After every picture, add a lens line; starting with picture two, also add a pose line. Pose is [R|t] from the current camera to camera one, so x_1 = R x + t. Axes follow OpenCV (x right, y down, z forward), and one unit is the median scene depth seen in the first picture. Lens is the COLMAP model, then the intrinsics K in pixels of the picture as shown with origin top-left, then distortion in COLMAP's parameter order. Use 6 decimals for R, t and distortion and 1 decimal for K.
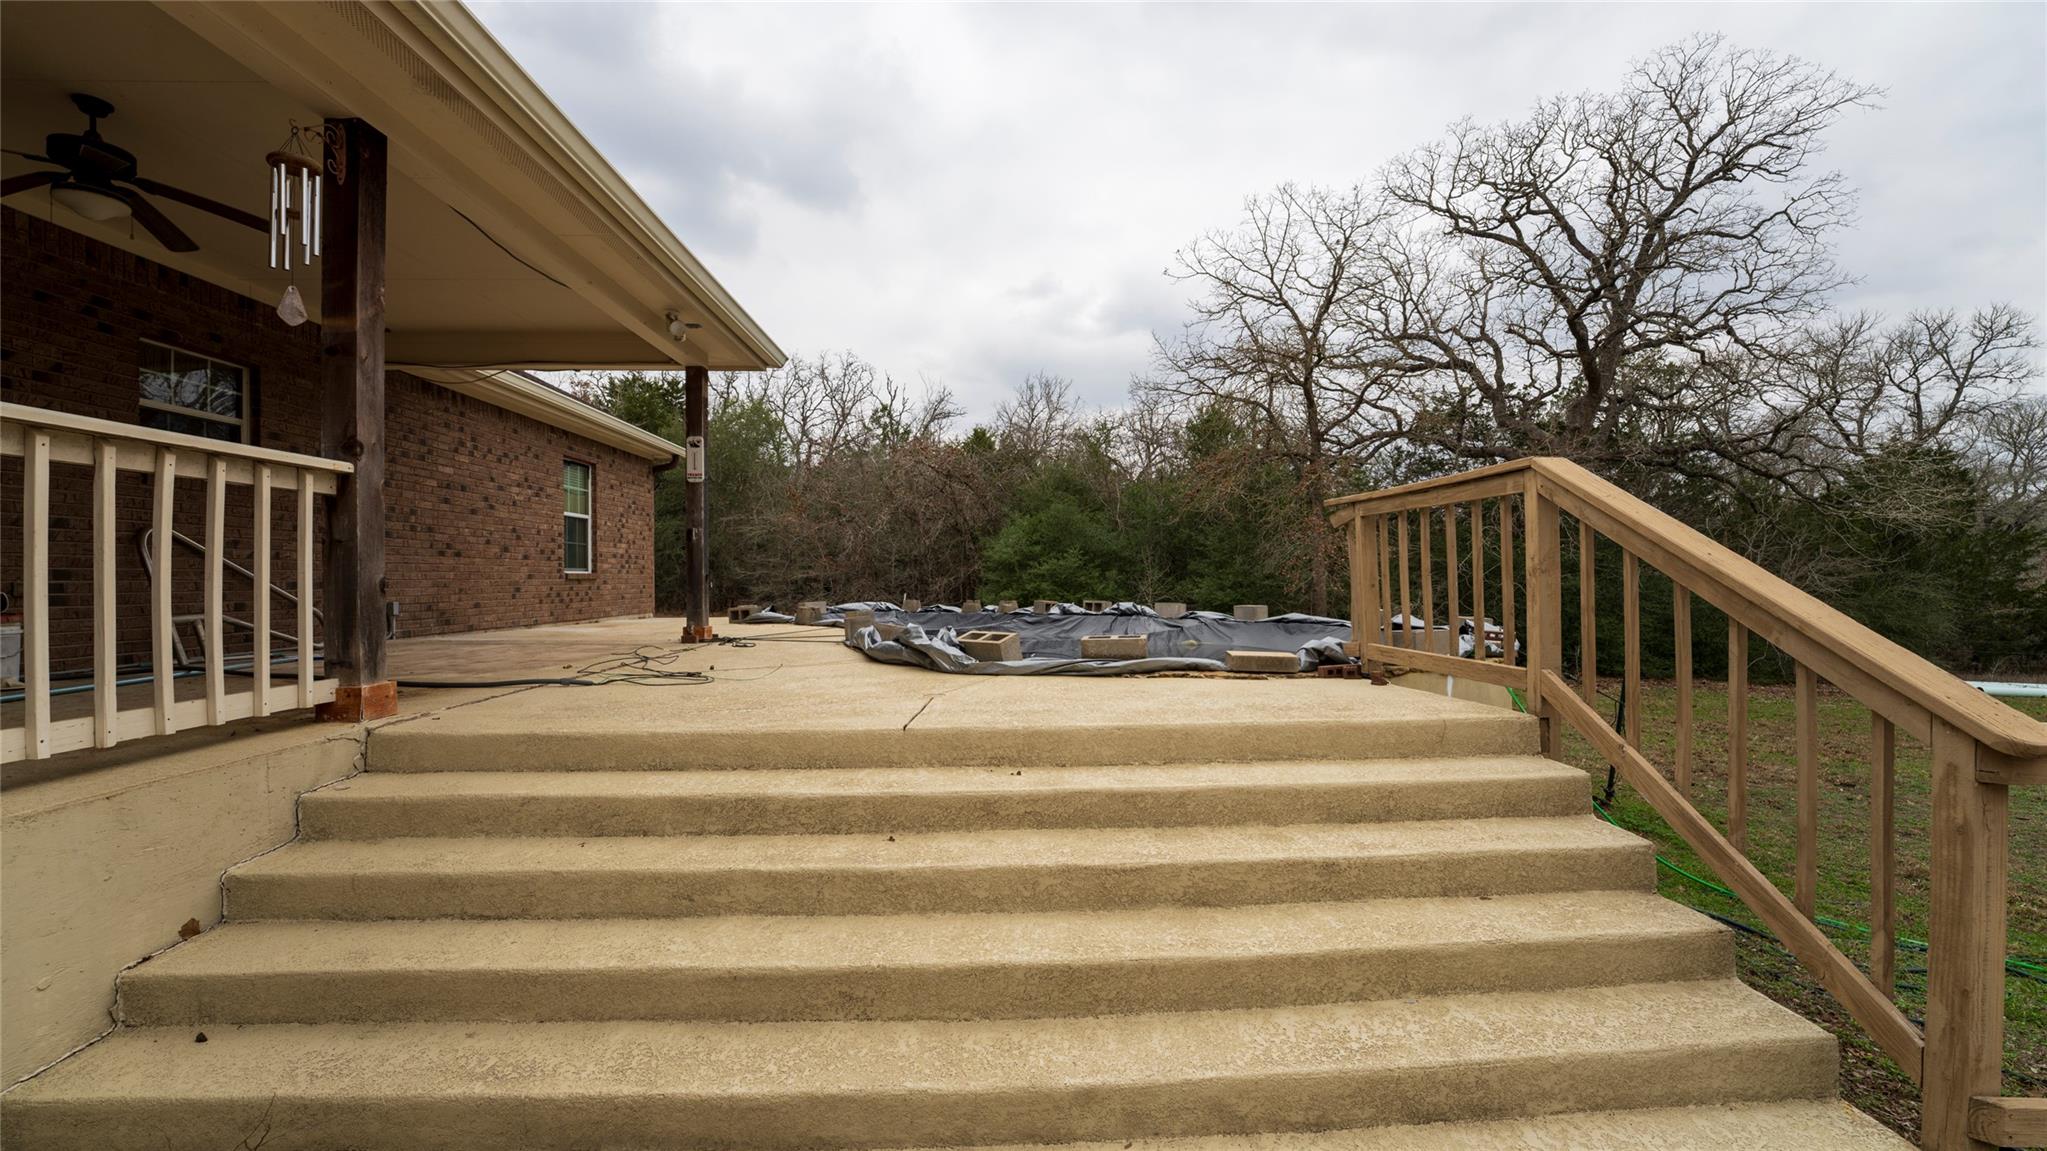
lens RADIAL K [[830.2, 0, 1027.4], [0, 830.2, 582.0], [0, 0, 1]] dist [-0.032569, 0.005184]
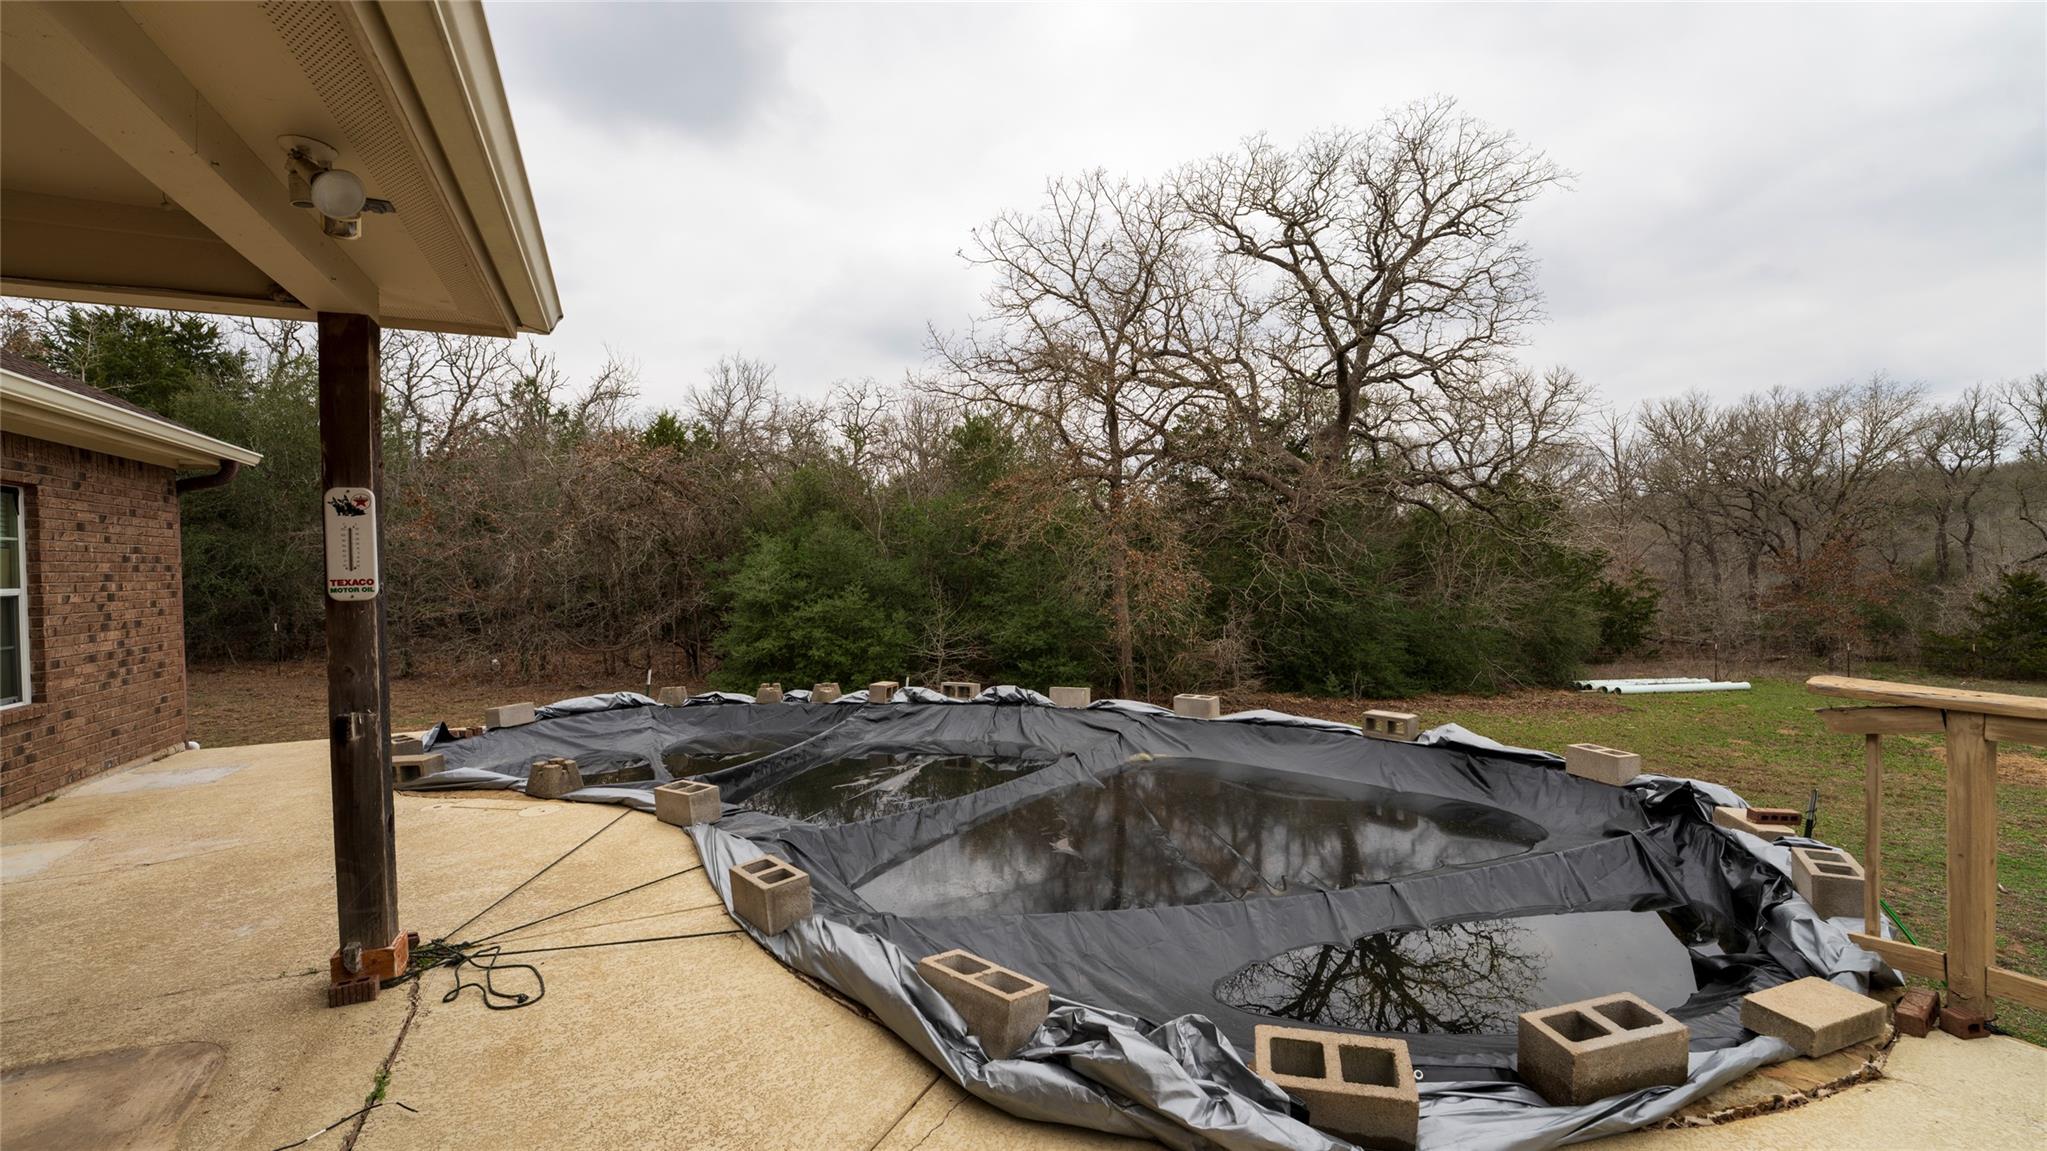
lens RADIAL K [[830.2, 0, 1027.4], [0, 830.2, 582.0], [0, 0, 1]] dist [-0.032569, 0.005184]
pose [[0.920724, -0.016981, 0.389844, -0.099953], [0.012585, 0.999825, 0.013828, -0.051913], [-0.390011, -0.007826, 0.920777, 0.198127]]
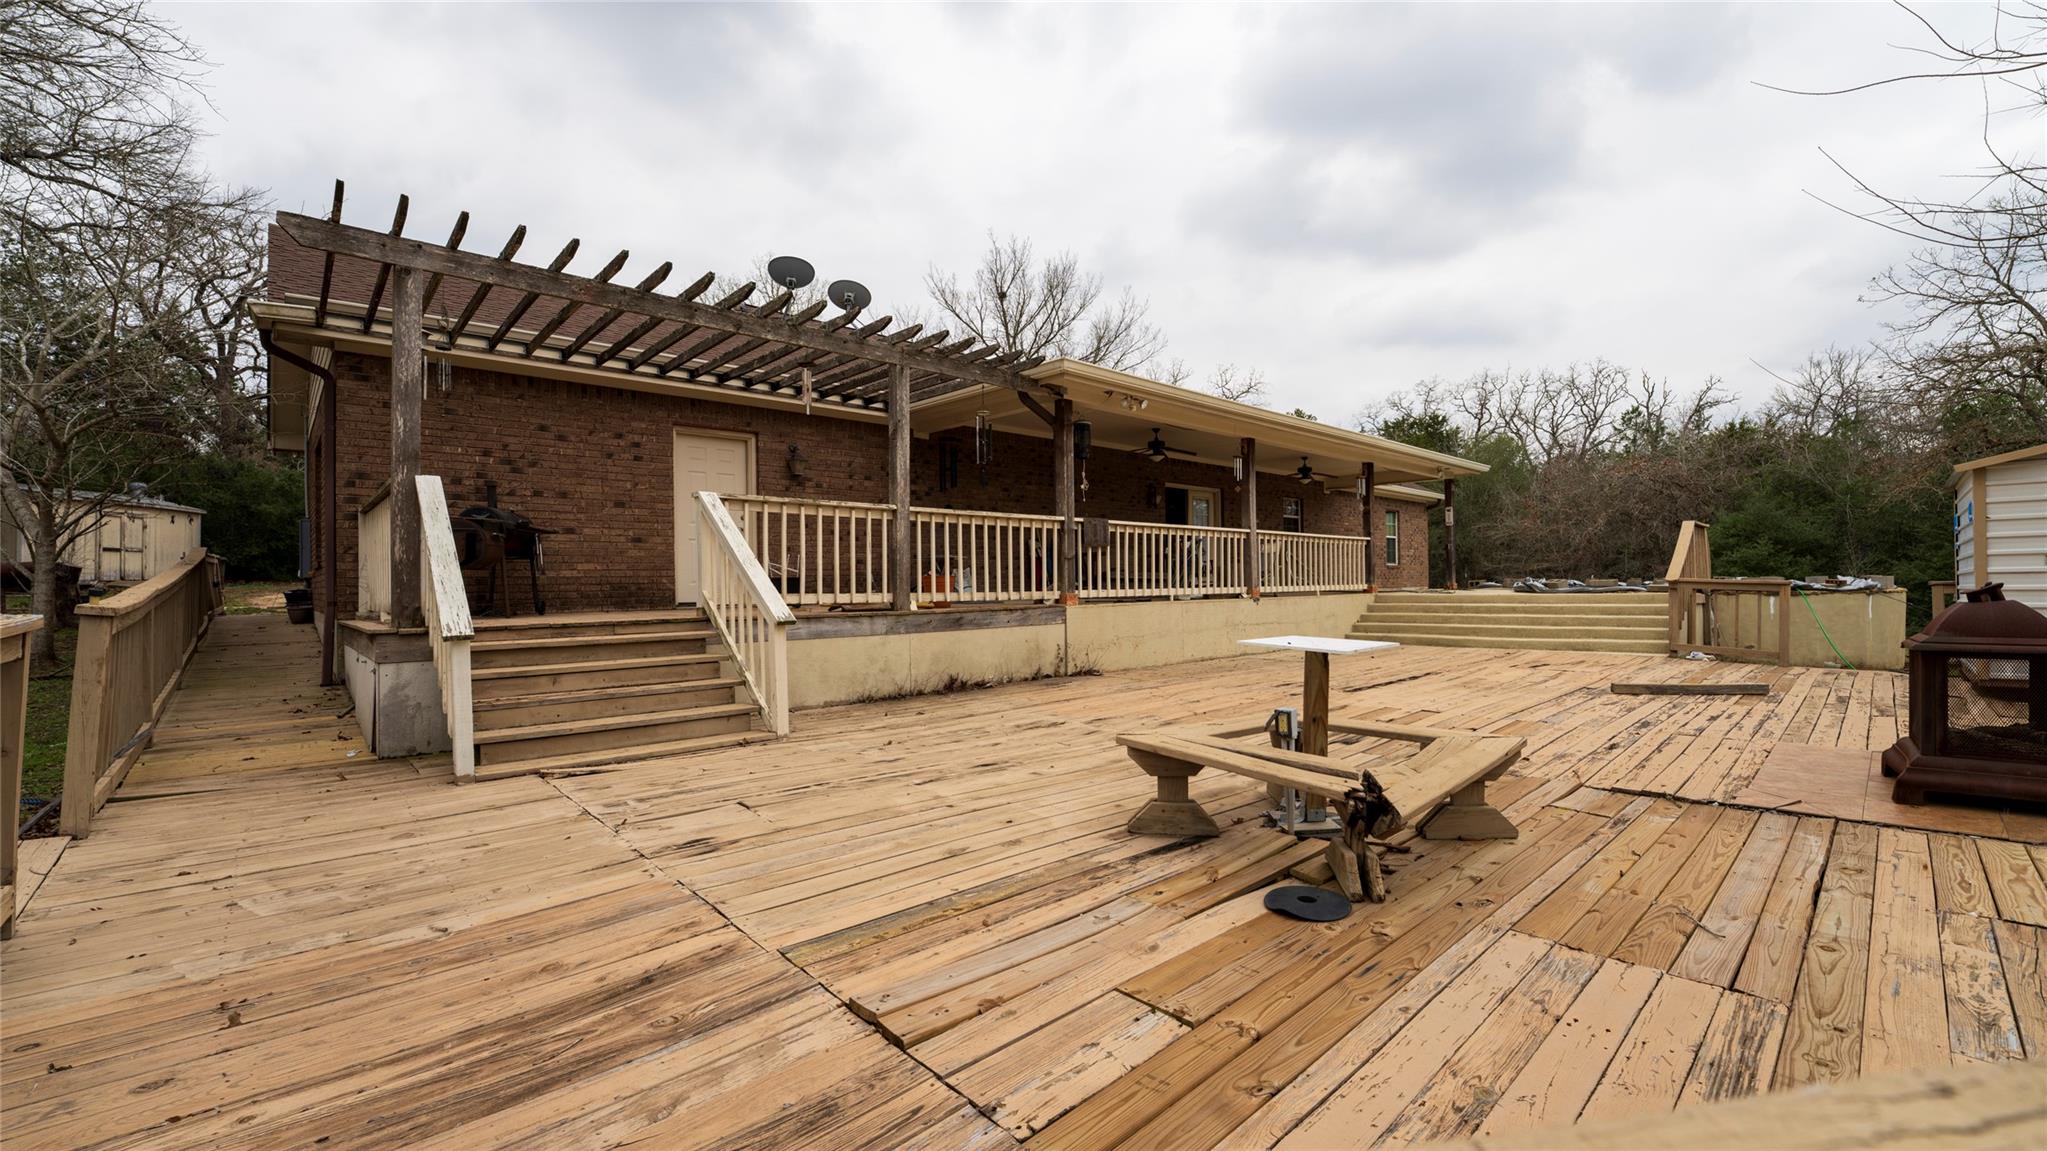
lens RADIAL K [[830.2, 0, 1027.4], [0, 830.2, 582.0], [0, 0, 1]] dist [-0.032569, 0.005184]
pose [[0.649718, -0.005761, -0.760153, 0.260820], [0.006726, 0.999976, -0.001829, 0.018138], [0.760145, -0.003924, 0.649741, -0.627055]]
